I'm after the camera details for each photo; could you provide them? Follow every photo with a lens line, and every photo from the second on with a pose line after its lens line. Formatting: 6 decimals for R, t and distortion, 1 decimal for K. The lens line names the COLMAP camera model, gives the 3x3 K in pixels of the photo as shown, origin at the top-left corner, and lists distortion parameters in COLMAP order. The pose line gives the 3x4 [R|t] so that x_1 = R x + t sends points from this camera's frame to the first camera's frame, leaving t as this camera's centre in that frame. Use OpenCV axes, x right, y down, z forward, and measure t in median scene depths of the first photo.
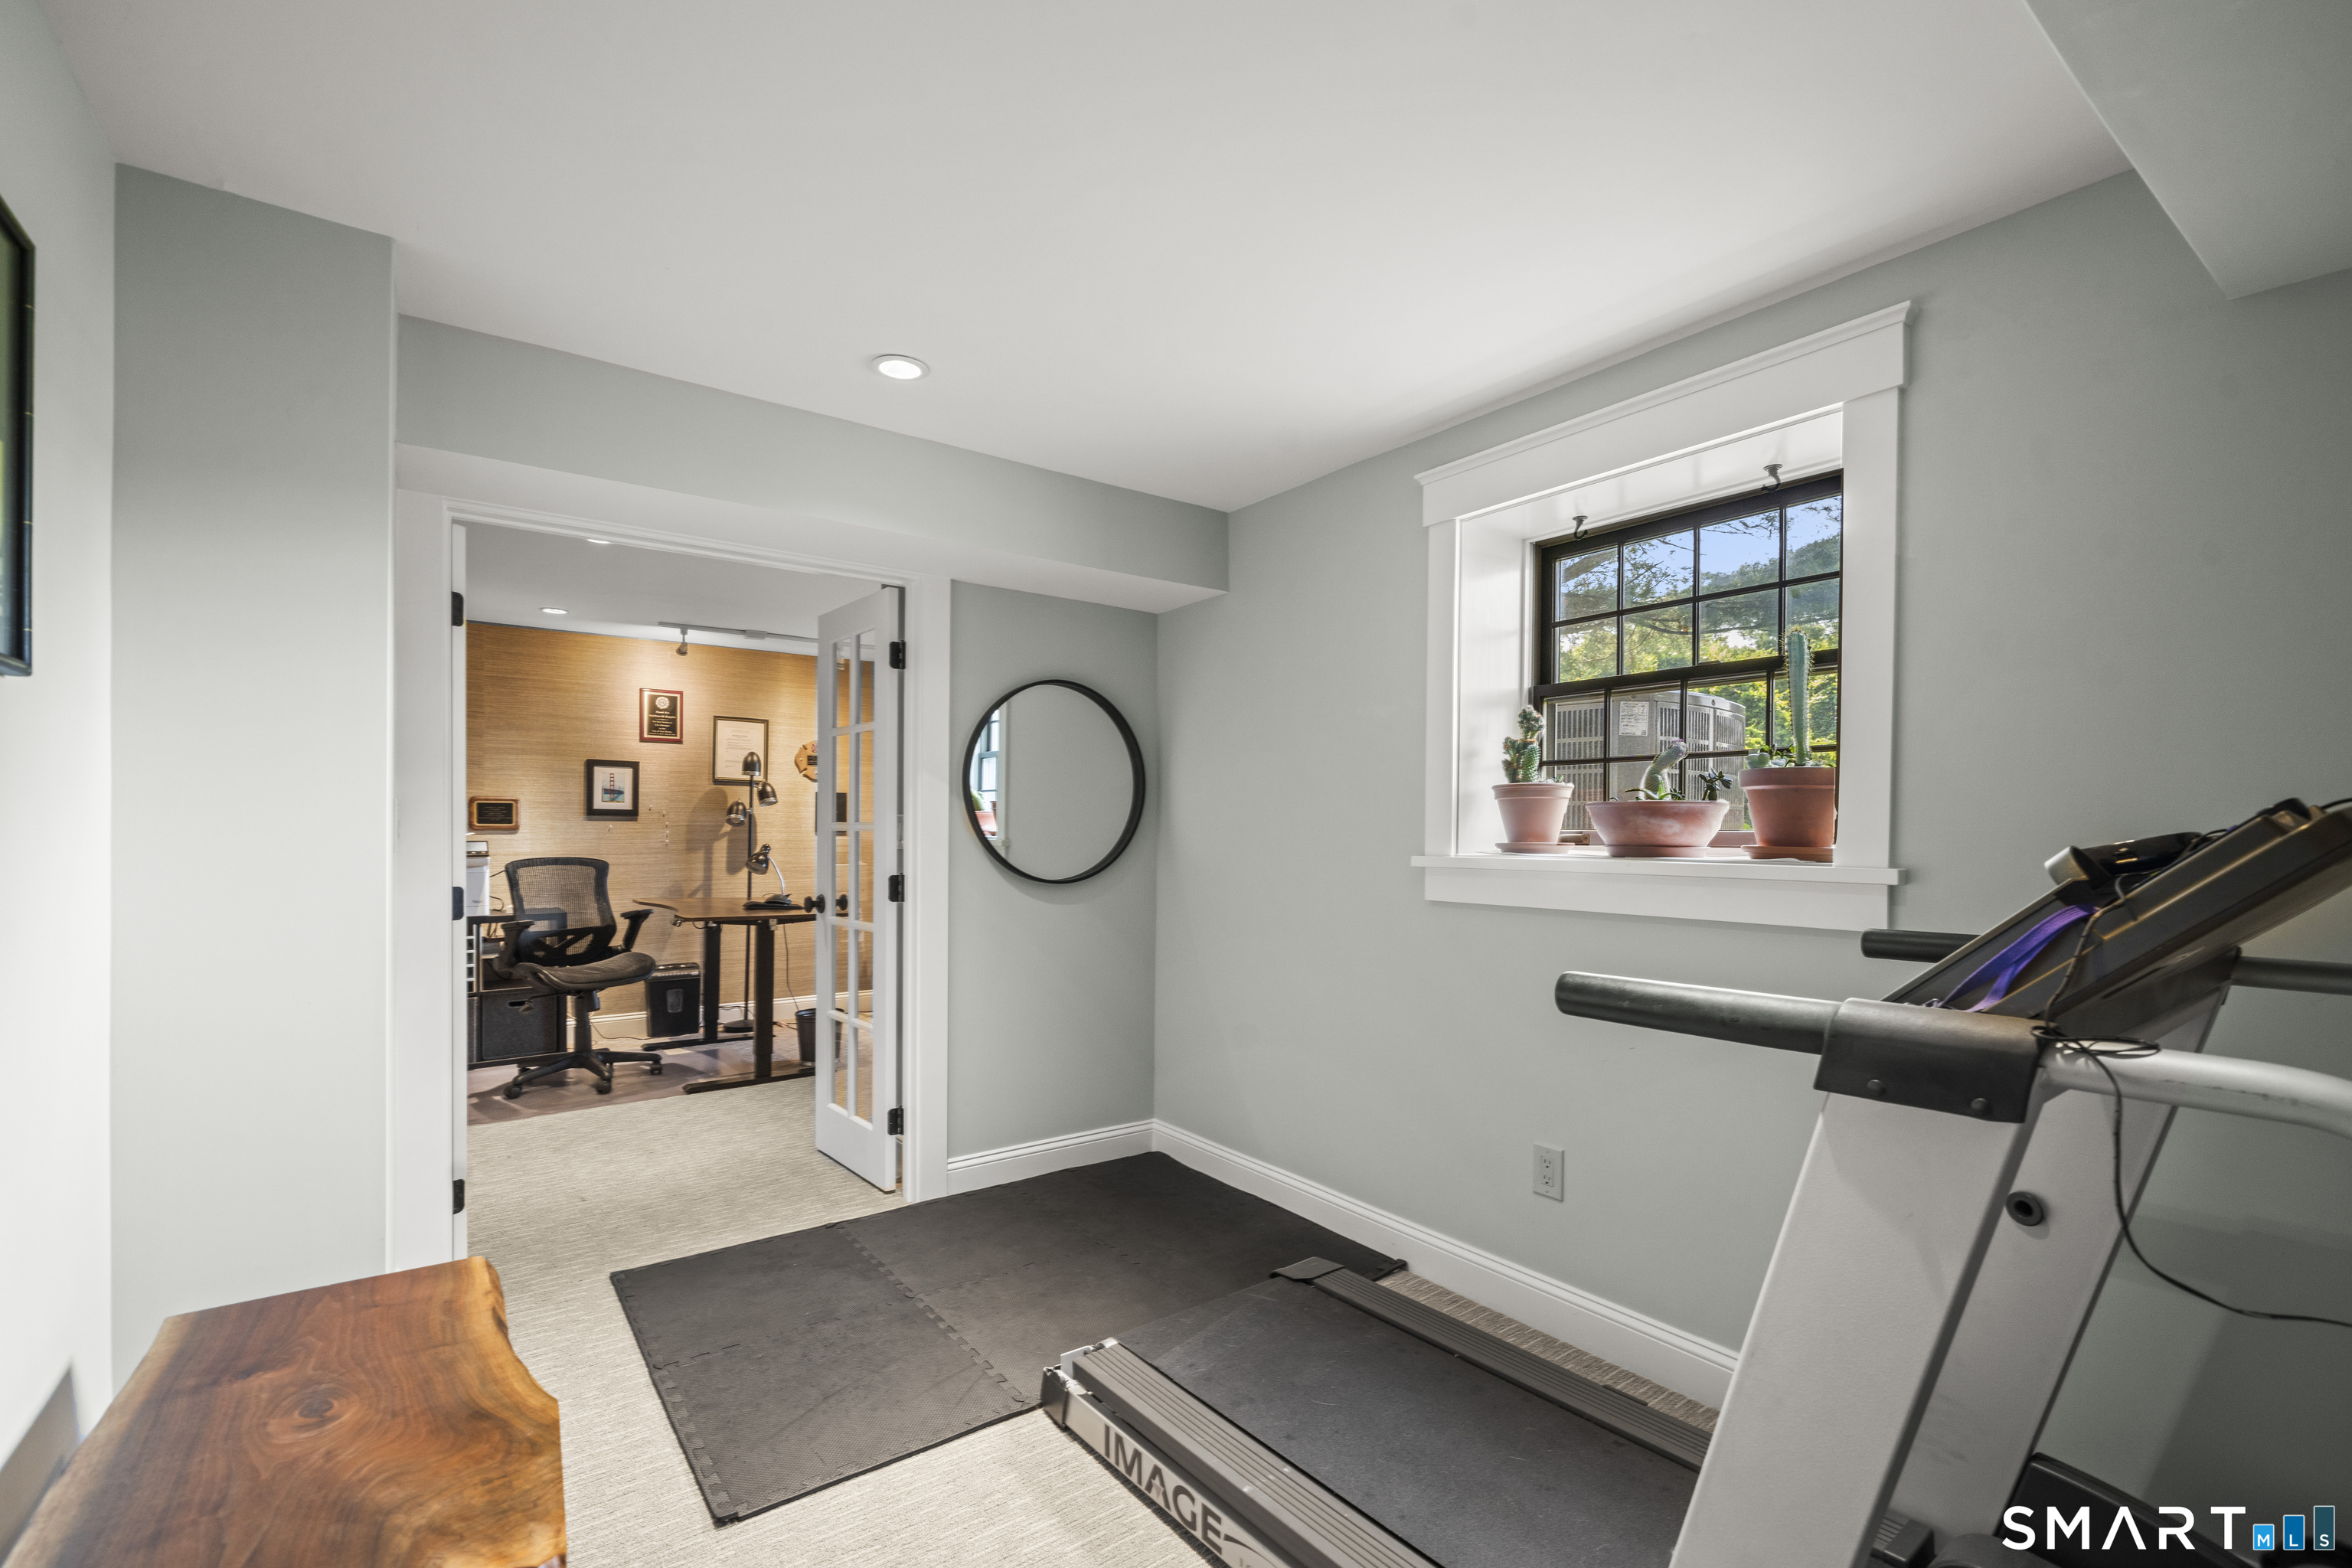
lens RADIAL K [[983.0, 0, 1153.4], [0, 983.0, 831.1], [0, 0, 1]] dist [0.000593, 0.000066]
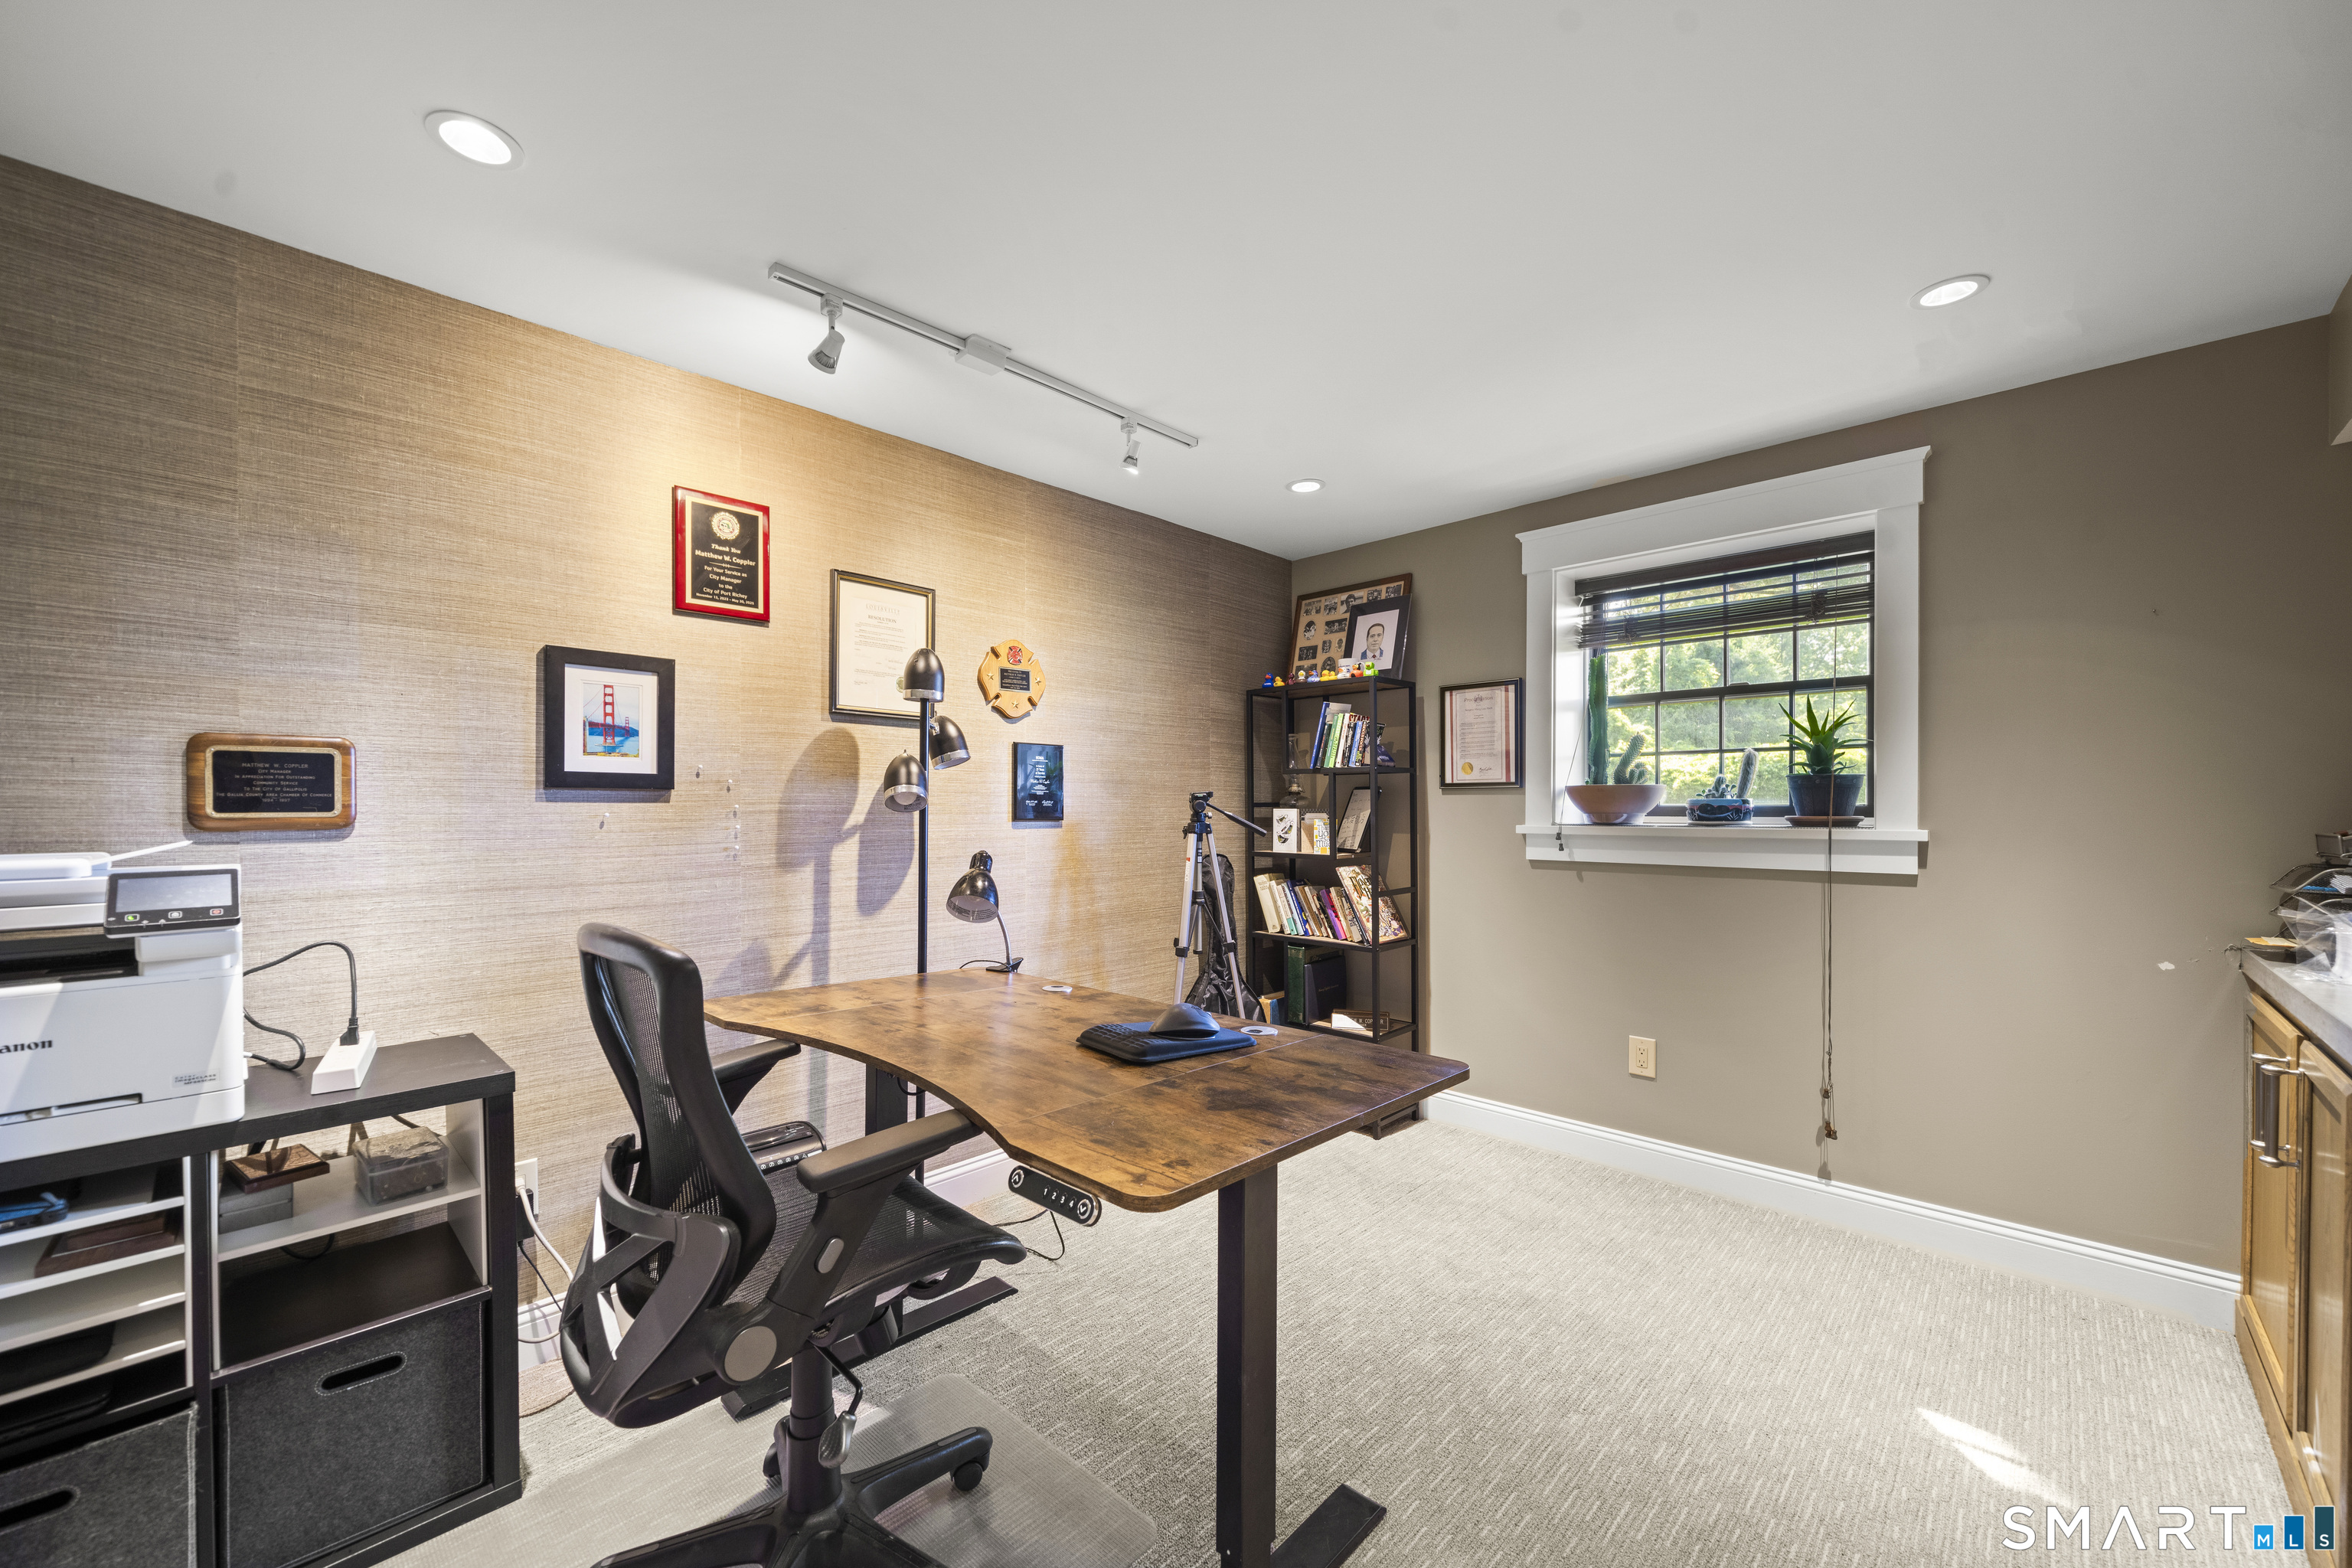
lens RADIAL K [[892.8, 0, 1150.7], [0, 892.8, 809.0], [0, 0, 1]] dist [-0.005335, 0.000933]
pose [[0.987300, -0.008046, 0.158664, -0.382856], [0.008317, 0.999965, -0.001046, -0.004967], [-0.158650, 0.002353, 0.987332, 0.592402]]
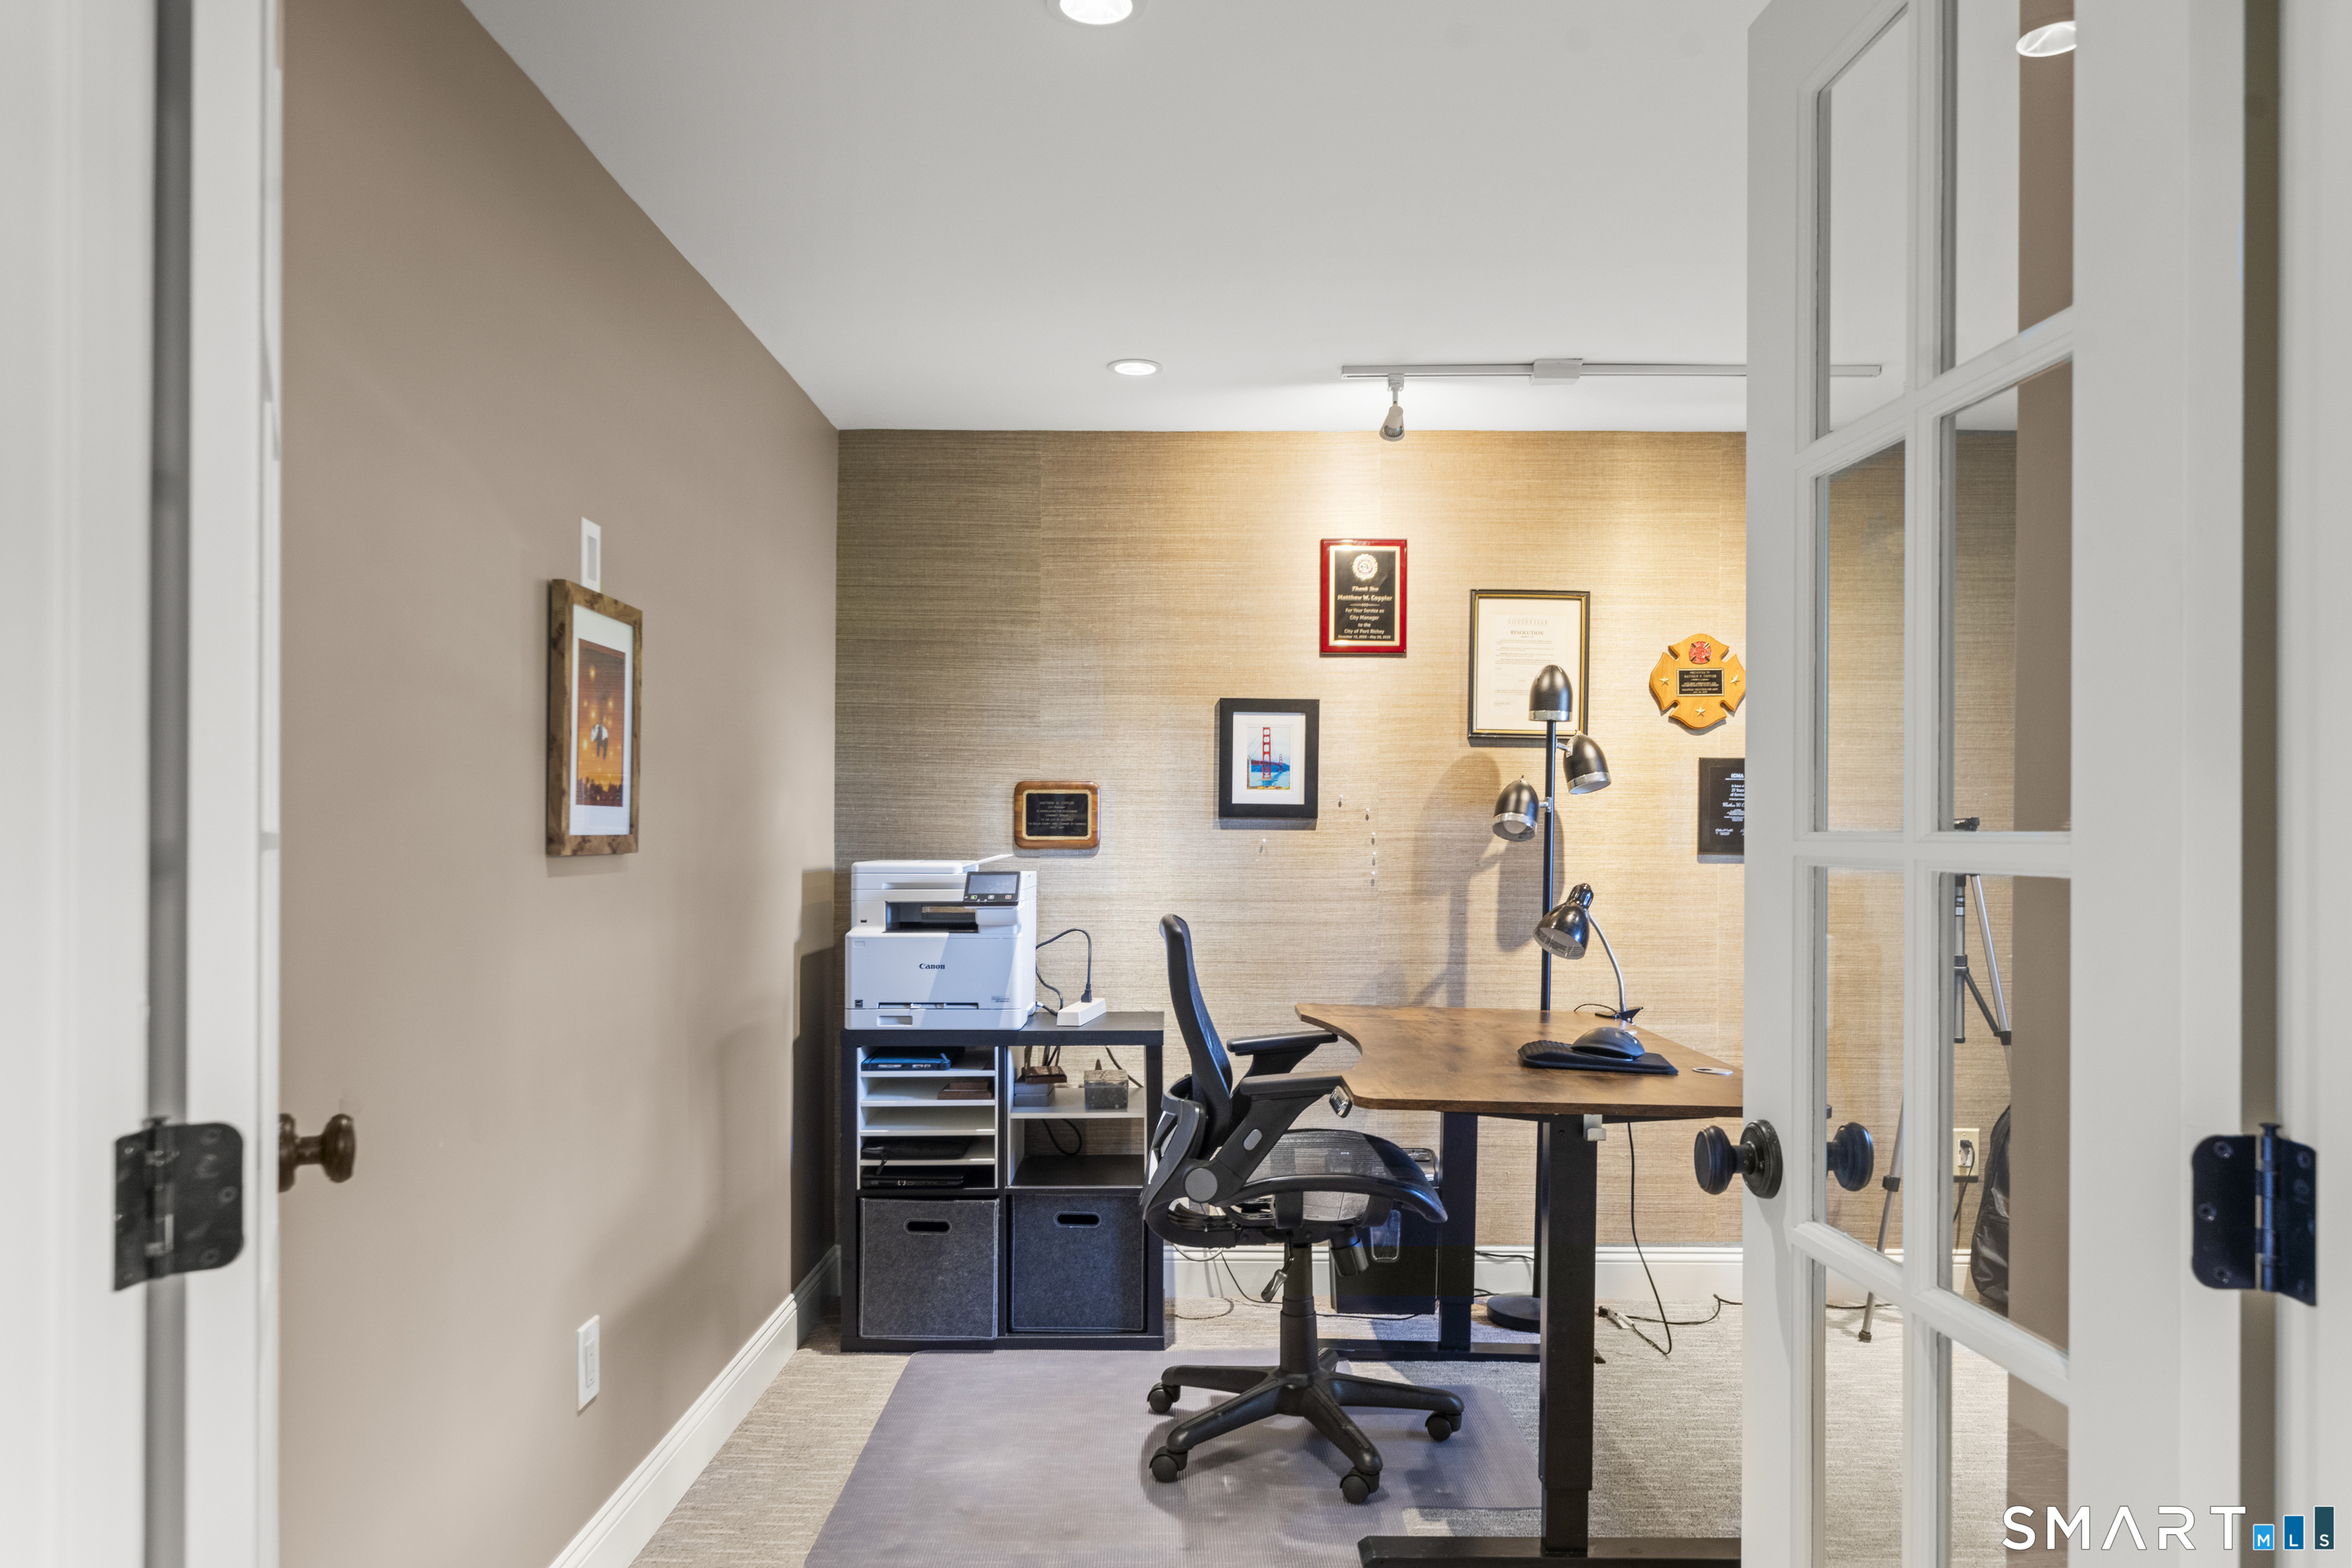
lens RADIAL K [[1557.9, 0, 1197.7], [0, 1557.9, 821.6], [0, 0, 1]] dist [-0.007003, -0.000692]
pose [[0.808613, -0.005599, -0.588314, -0.141312], [-0.003031, 0.999902, -0.013681, -0.003608], [0.588332, 0.012846, 0.808517, 0.379667]]
